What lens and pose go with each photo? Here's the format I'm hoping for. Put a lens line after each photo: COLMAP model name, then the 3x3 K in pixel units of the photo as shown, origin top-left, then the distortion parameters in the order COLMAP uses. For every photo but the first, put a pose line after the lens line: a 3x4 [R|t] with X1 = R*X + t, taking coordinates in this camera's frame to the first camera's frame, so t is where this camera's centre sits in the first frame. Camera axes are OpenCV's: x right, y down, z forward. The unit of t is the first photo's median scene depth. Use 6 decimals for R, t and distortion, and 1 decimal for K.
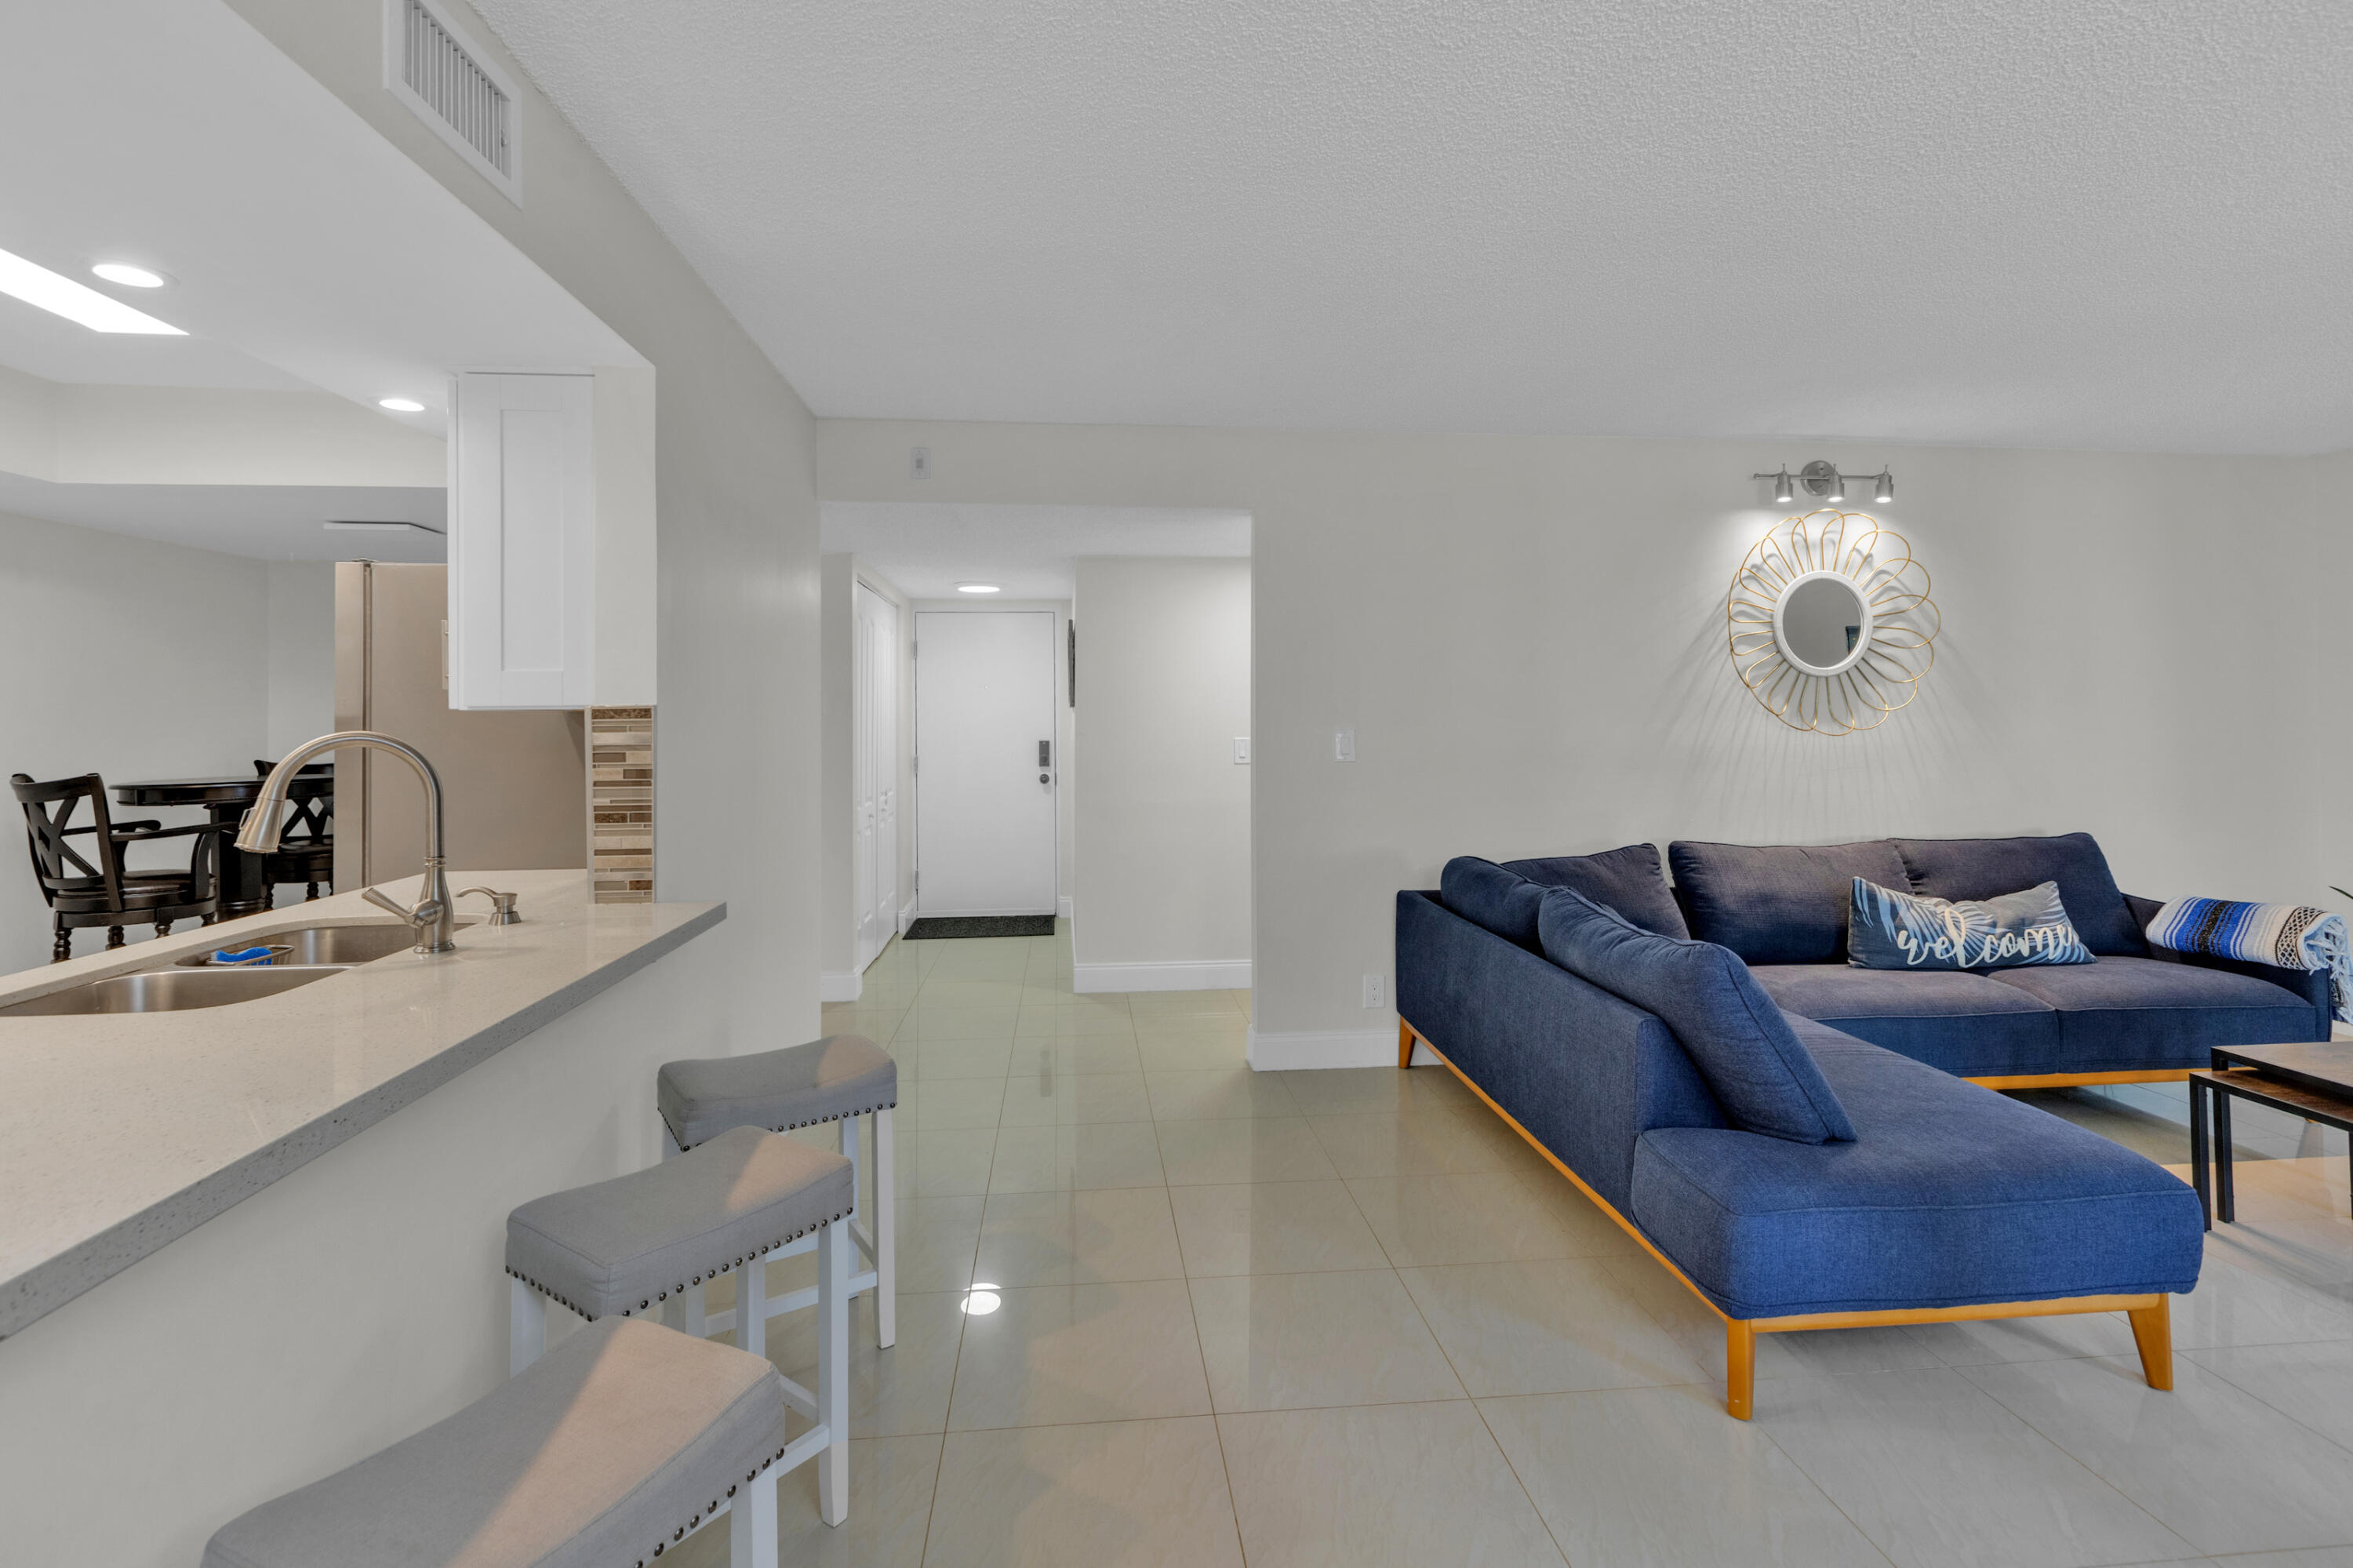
lens RADIAL K [[1081.1, 0, 1182.0], [0, 1081.1, 705.7], [0, 0, 1]] dist [0.002681, 0.000280]
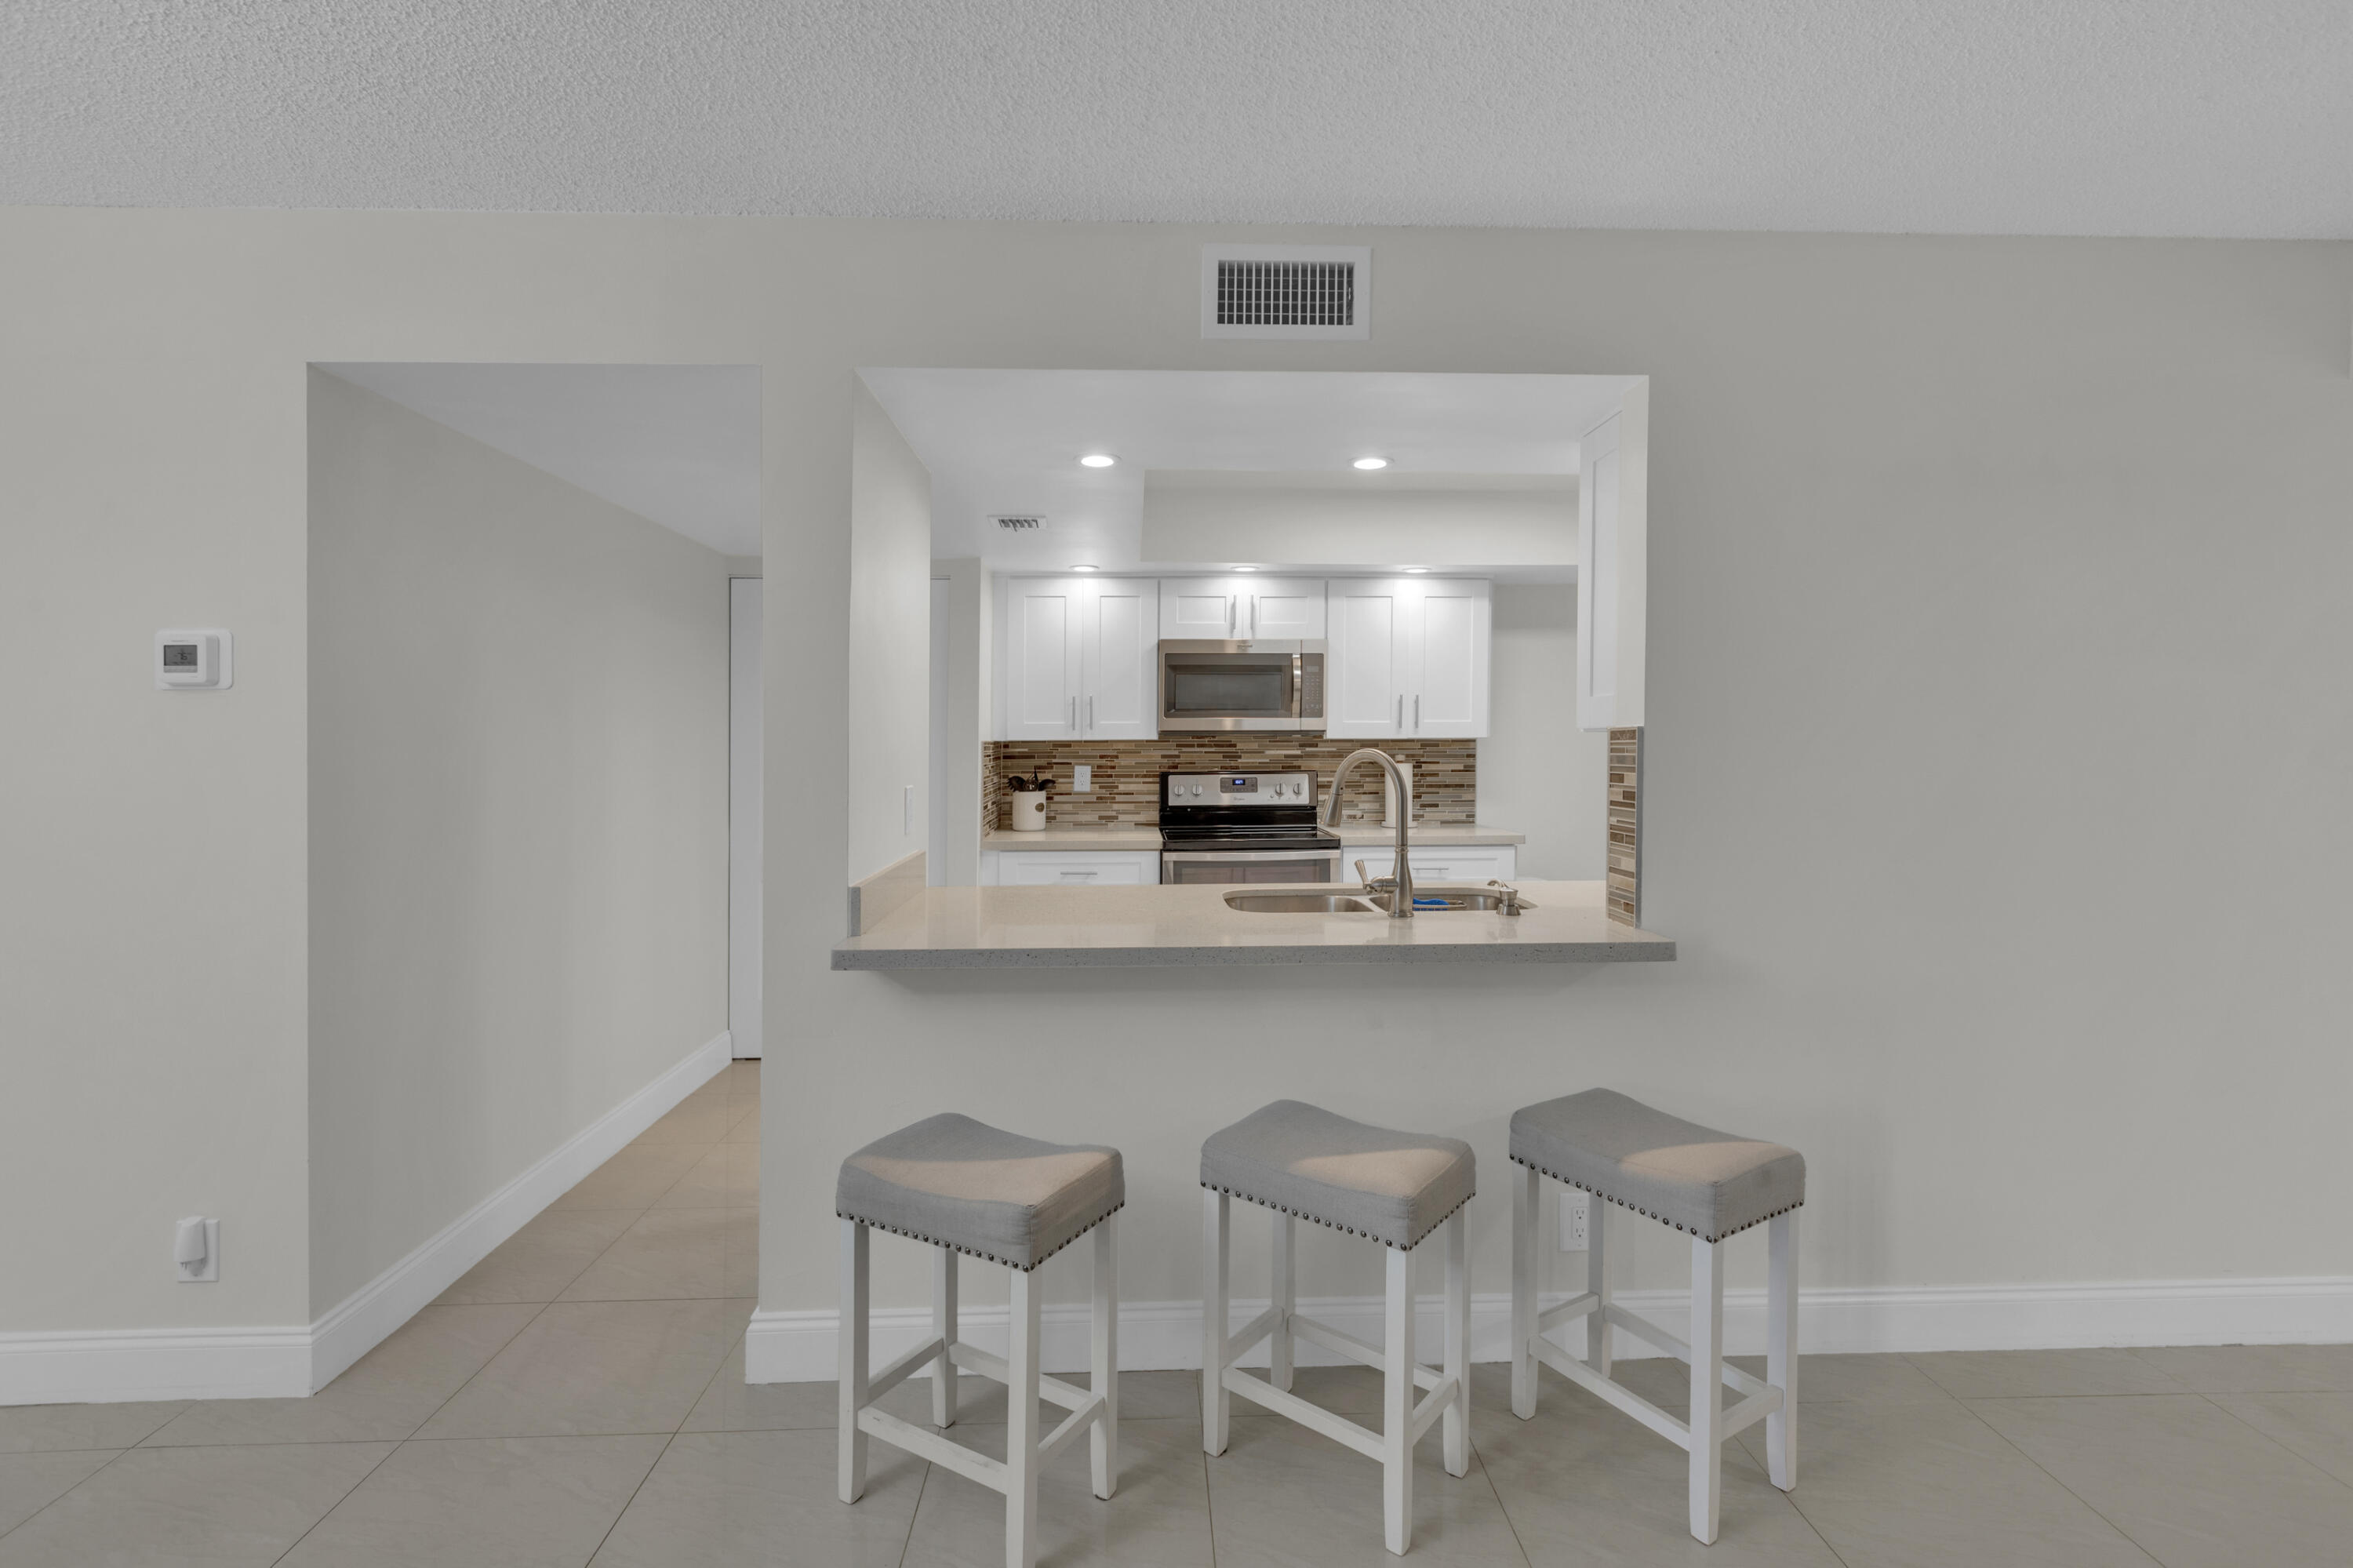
lens RADIAL K [[1050.9, 0, 1179.1], [0, 1050.9, 750.8], [0, 0, 1]] dist [-0.002394, -0.000263]
pose [[-0.056174, 0.012929, -0.998337, 0.284814], [0.011859, 0.999854, 0.012281, 0.002520], [0.998351, -0.011150, -0.056320, 0.378136]]
